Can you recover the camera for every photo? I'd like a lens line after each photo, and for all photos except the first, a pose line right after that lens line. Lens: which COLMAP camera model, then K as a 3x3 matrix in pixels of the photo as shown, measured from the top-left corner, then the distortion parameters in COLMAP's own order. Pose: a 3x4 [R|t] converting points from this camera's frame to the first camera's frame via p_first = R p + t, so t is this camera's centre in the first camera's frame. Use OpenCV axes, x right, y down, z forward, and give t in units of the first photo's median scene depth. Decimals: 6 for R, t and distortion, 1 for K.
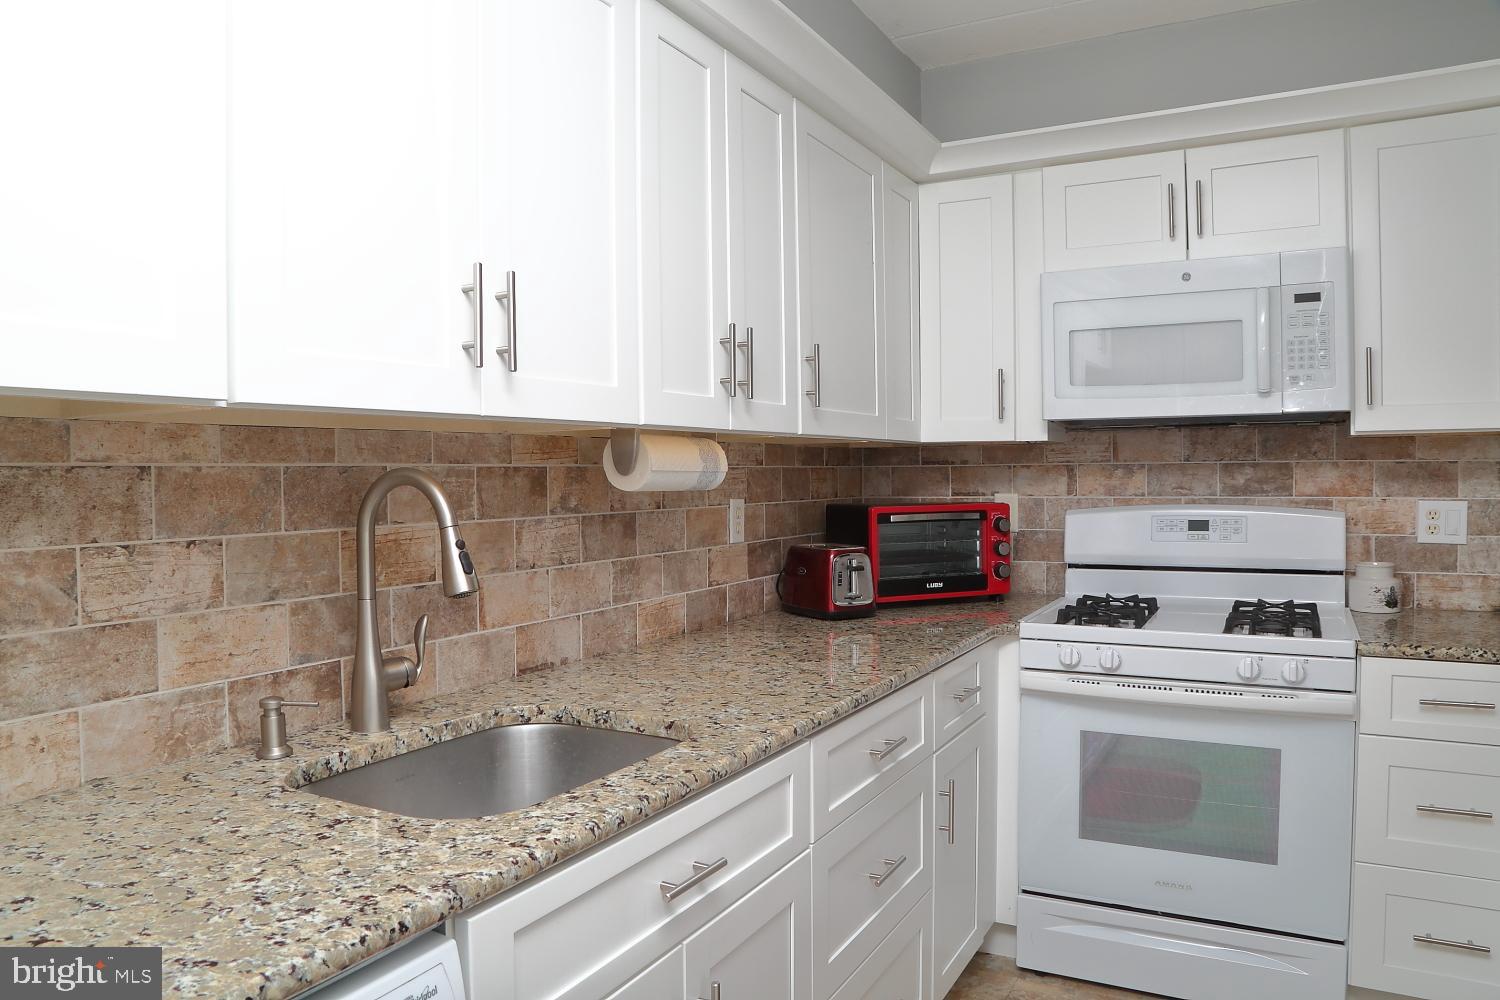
lens RADIAL K [[1023.3, 0, 754.8], [0, 1023.3, 500.4], [0, 0, 1]] dist [-0.122018, 0.065553]
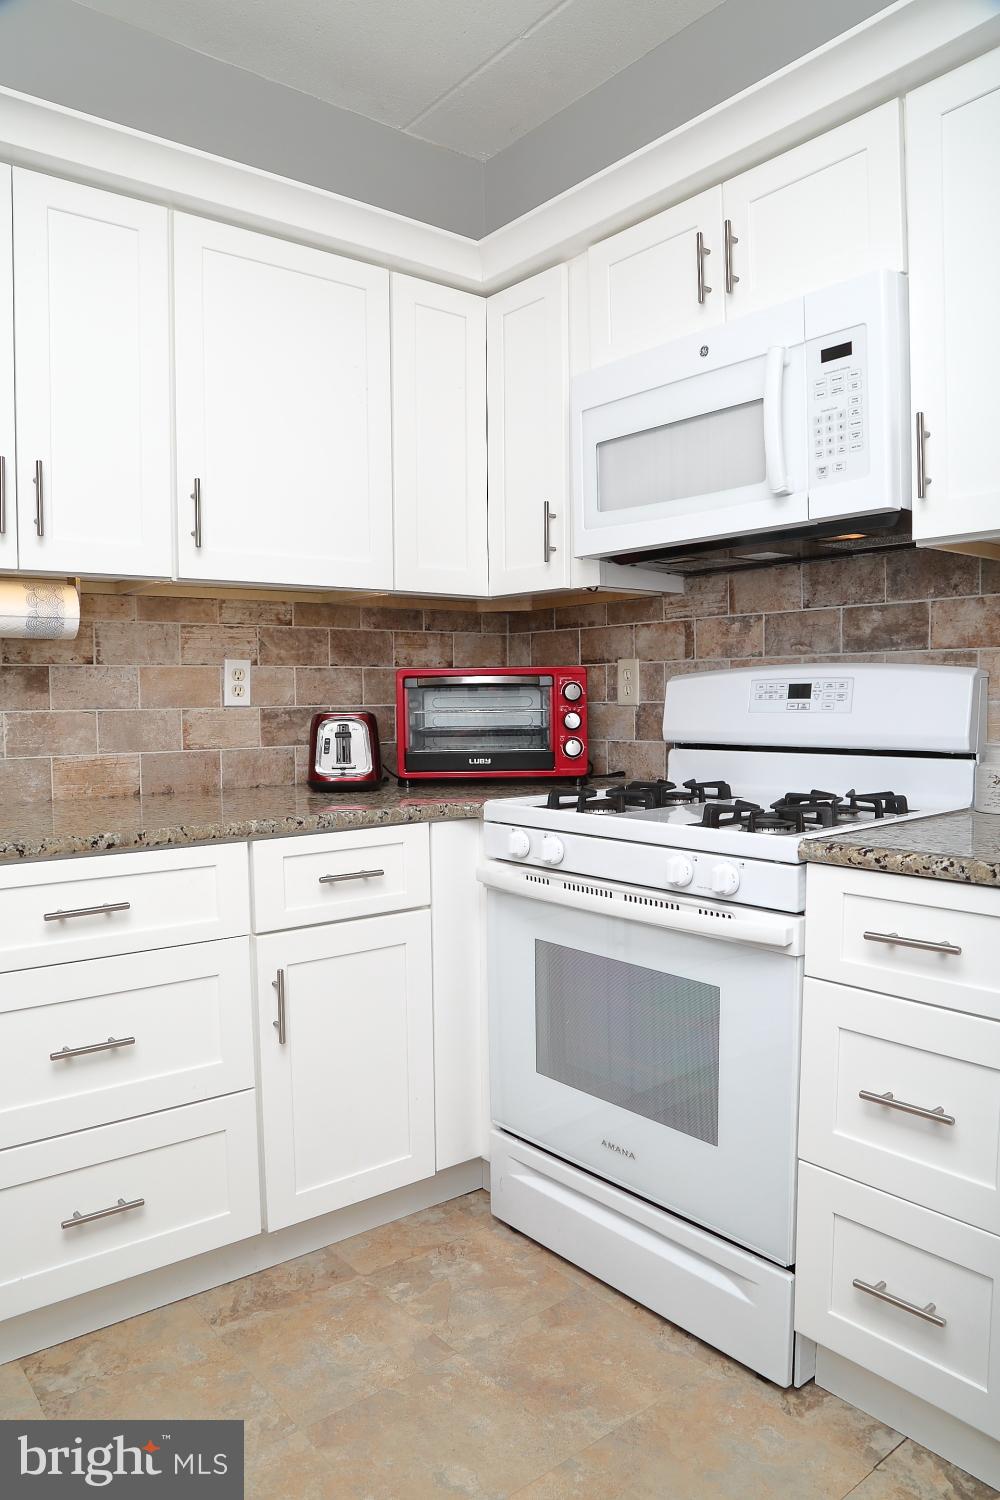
lens RADIAL K [[1023.3, 0, 492.9], [0, 1023.3, 756.0], [0, 0, 1]] dist [-0.122018, 0.065553]
pose [[0.922183, 0.022148, -0.386118, 0.615753], [-0.008508, 0.999279, 0.037000, 0.055646], [0.386659, -0.030836, 0.921707, 0.252361]]
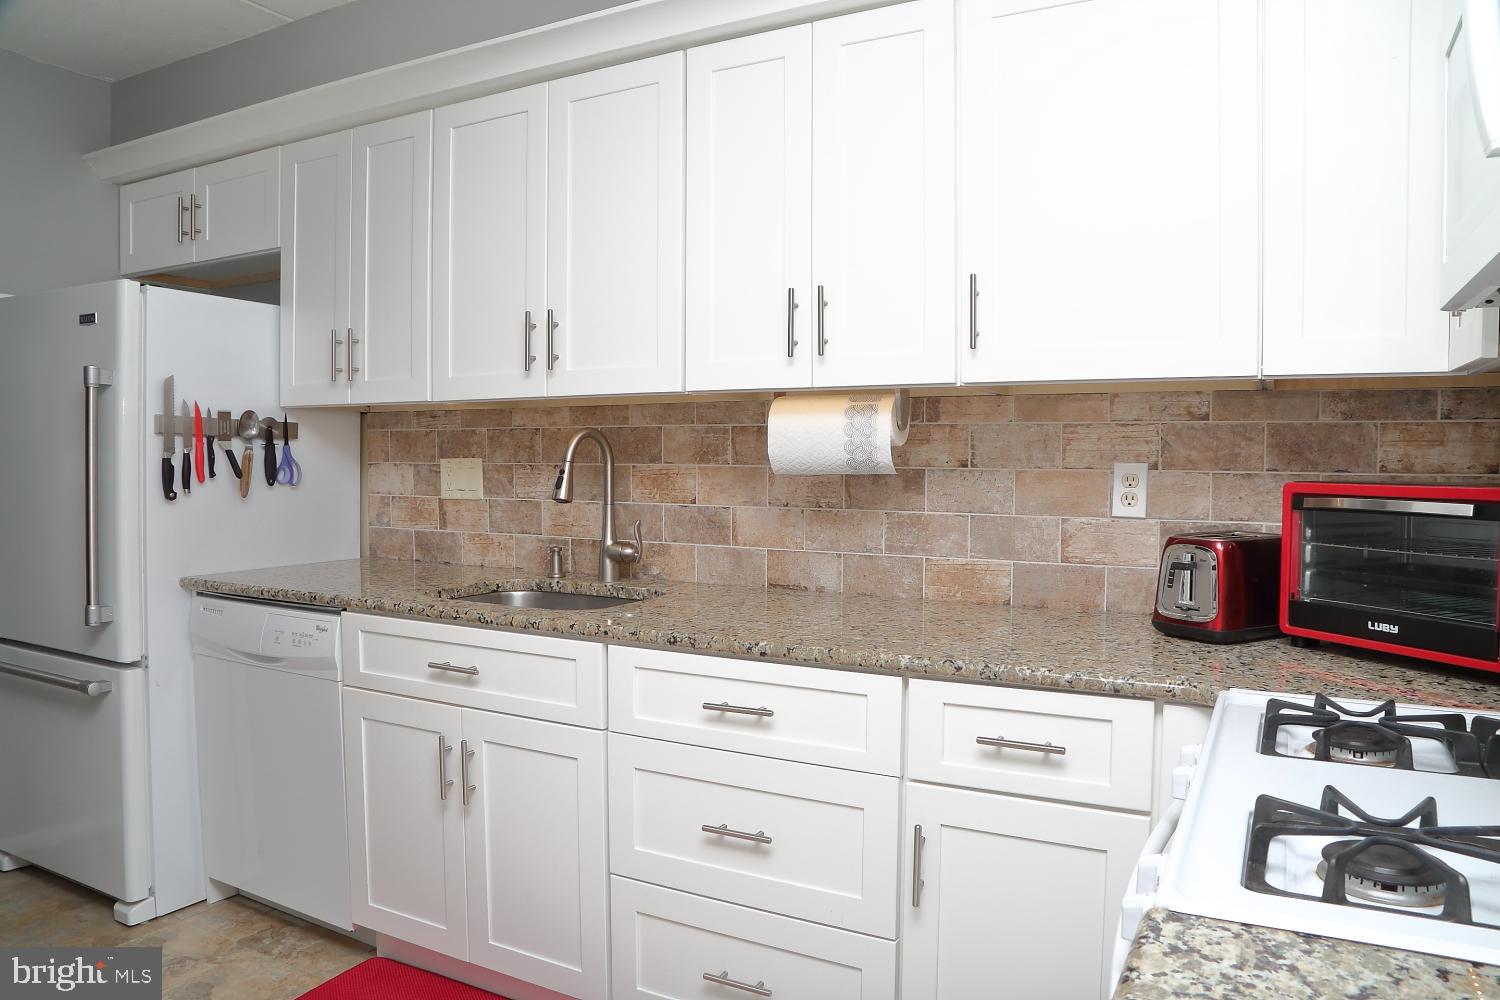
lens RADIAL K [[1023.3, 0, 754.8], [0, 1023.3, 500.4], [0, 0, 1]] dist [-0.122018, 0.065553]
pose [[0.009694, 0.054868, -0.998447, 0.843132], [-0.029813, 0.998065, 0.054557, -0.006857], [0.999508, 0.029238, 0.011311, 0.767105]]
